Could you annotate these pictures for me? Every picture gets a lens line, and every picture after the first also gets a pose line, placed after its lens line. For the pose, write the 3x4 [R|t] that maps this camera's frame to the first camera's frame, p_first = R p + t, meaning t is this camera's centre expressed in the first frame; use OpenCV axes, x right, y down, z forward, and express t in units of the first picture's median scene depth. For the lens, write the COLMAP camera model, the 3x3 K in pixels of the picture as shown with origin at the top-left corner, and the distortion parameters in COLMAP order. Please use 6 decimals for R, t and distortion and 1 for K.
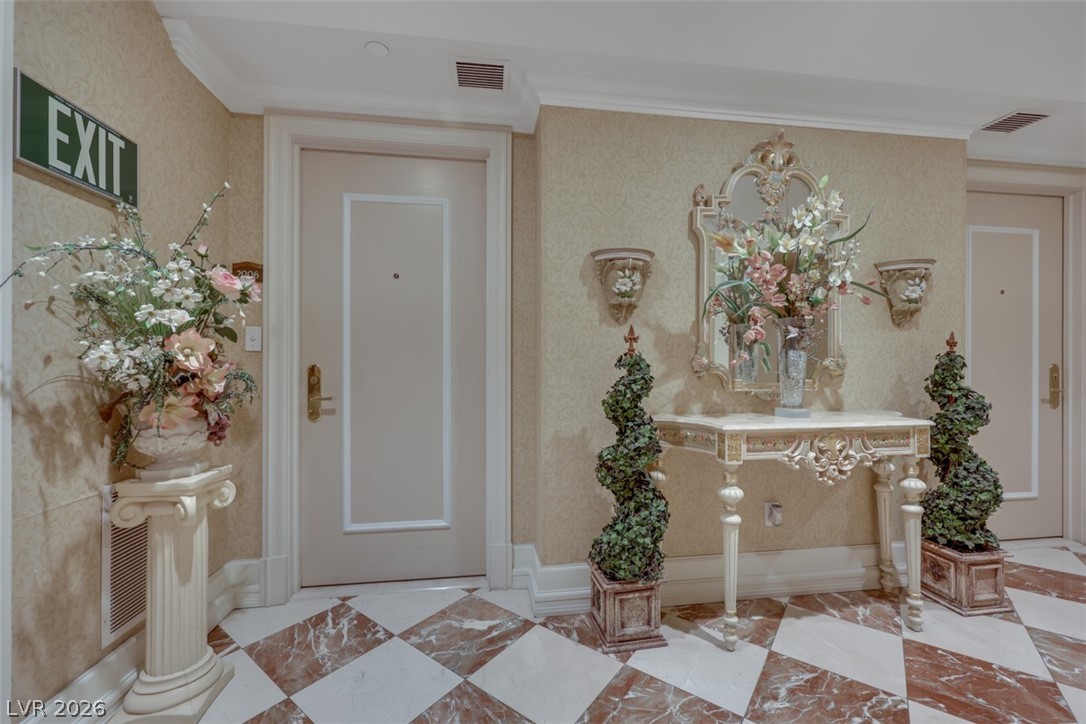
lens RADIAL K [[447.5, 0, 541.8], [0, 447.5, 365.6], [0, 0, 1]] dist [0.001921, 0.000414]
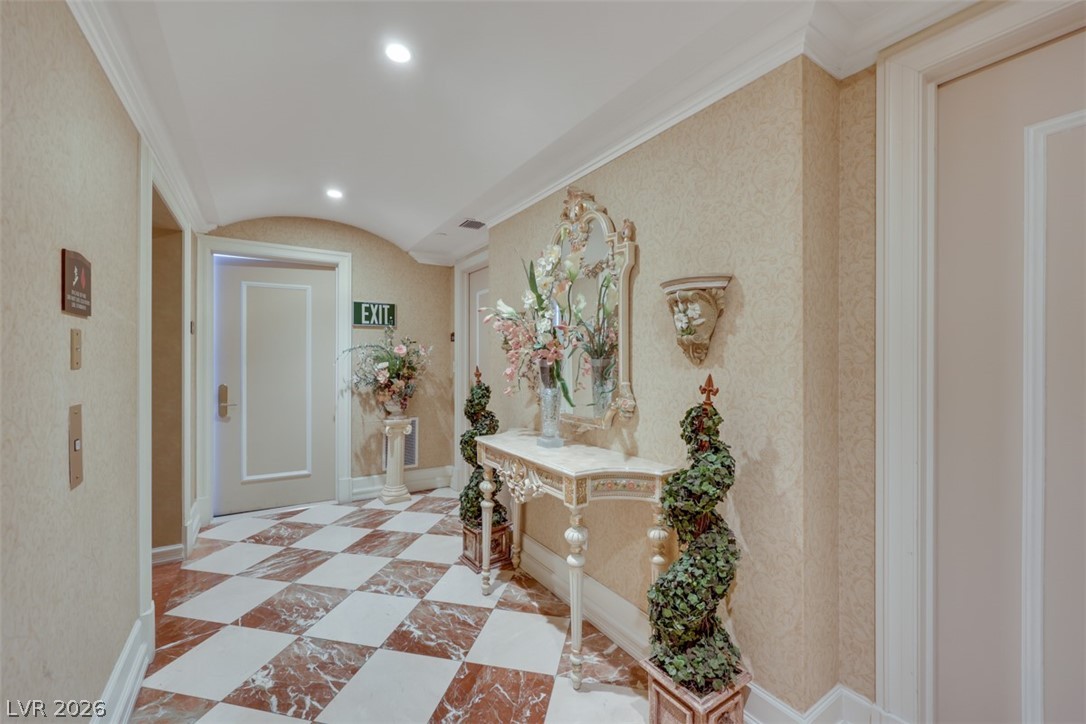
lens RADIAL K [[447.4, 0, 543.0], [0, 447.4, 362.0], [0, 0, 1]] dist [0.000204, -0.000106]
pose [[0.407604, 0.009999, -0.913104, 2.053309], [-0.005284, 0.999949, 0.008591, -0.141099], [0.913143, 0.001323, 0.407636, 0.666166]]
